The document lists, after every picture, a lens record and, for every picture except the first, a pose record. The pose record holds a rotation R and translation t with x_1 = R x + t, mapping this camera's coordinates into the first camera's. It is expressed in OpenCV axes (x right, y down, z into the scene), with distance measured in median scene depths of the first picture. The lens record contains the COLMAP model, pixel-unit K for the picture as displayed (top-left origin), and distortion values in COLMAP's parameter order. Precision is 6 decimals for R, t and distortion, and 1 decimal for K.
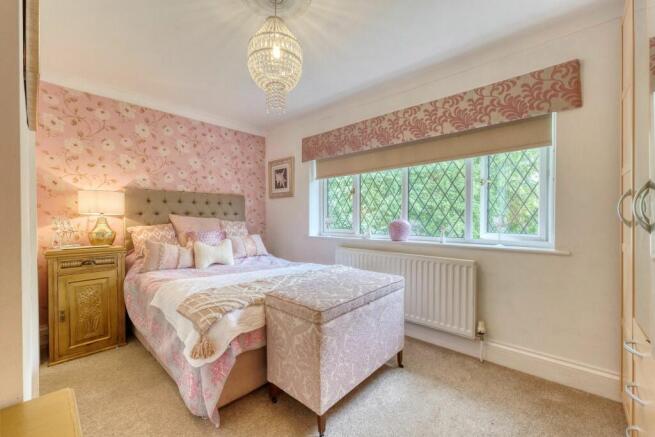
lens RADIAL K [[263.9, 0, 325.5], [0, 263.9, 221.6], [0, 0, 1]] dist [-0.017063, -0.000338]
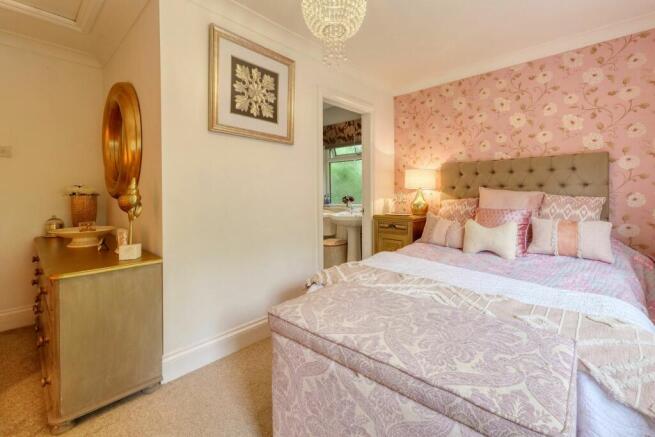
lens RADIAL K [[288.6, 0, 308.0], [0, 288.6, 190.4], [0, 0, 1]] dist [0.001865, -0.000027]
pose [[-0.050440, -0.003785, -0.998720, 0.400633], [-0.008631, 0.999957, -0.003354, -0.009703], [0.998690, 0.008451, -0.050471, 0.451771]]
